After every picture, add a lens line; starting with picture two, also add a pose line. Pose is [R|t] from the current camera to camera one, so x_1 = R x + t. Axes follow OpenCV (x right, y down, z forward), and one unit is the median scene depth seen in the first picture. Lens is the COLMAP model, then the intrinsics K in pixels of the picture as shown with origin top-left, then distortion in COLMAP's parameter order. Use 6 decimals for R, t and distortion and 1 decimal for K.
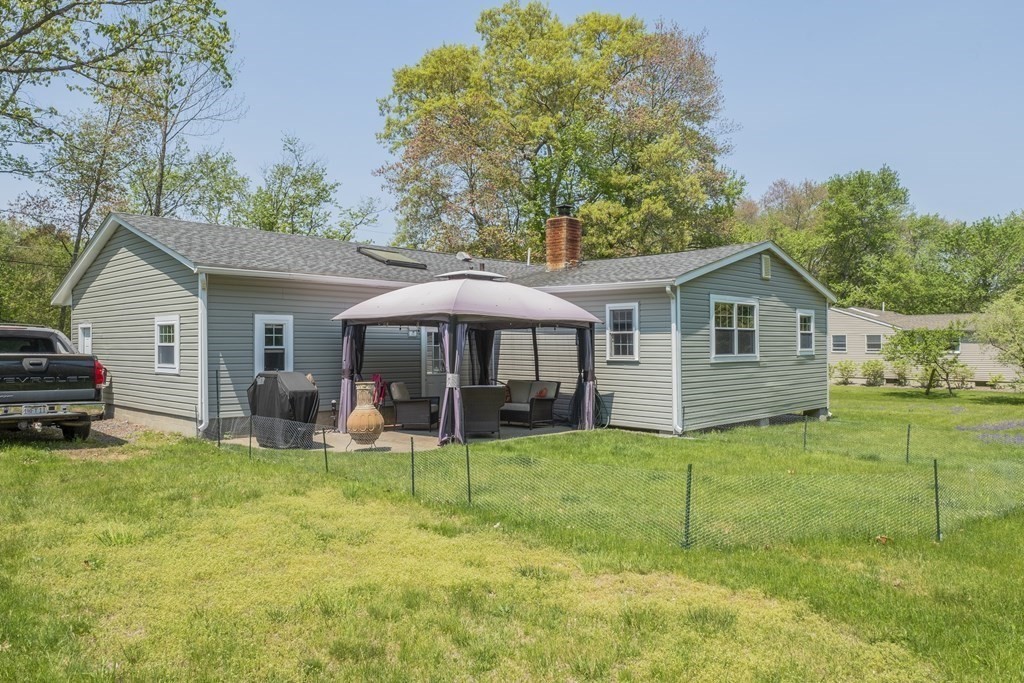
lens RADIAL K [[715.1, 0, 512.0], [0, 715.1, 341.5], [0, 0, 1]] dist [-0.007596, -0.002048]
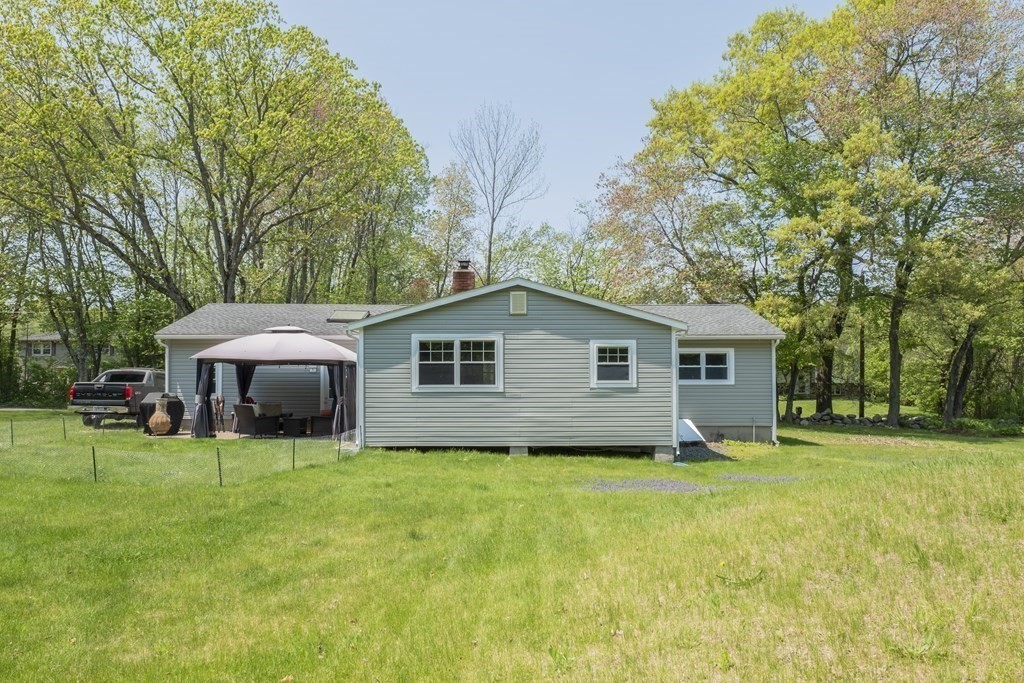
lens RADIAL K [[715.1, 0, 512.0], [0, 715.1, 341.5], [0, 0, 1]] dist [-0.007596, -0.002048]
pose [[0.706795, -0.040717, -0.706245, 1.223752], [0.003178, 0.998515, -0.054387, 0.011210], [0.707411, 0.036197, 0.705875, 0.273999]]
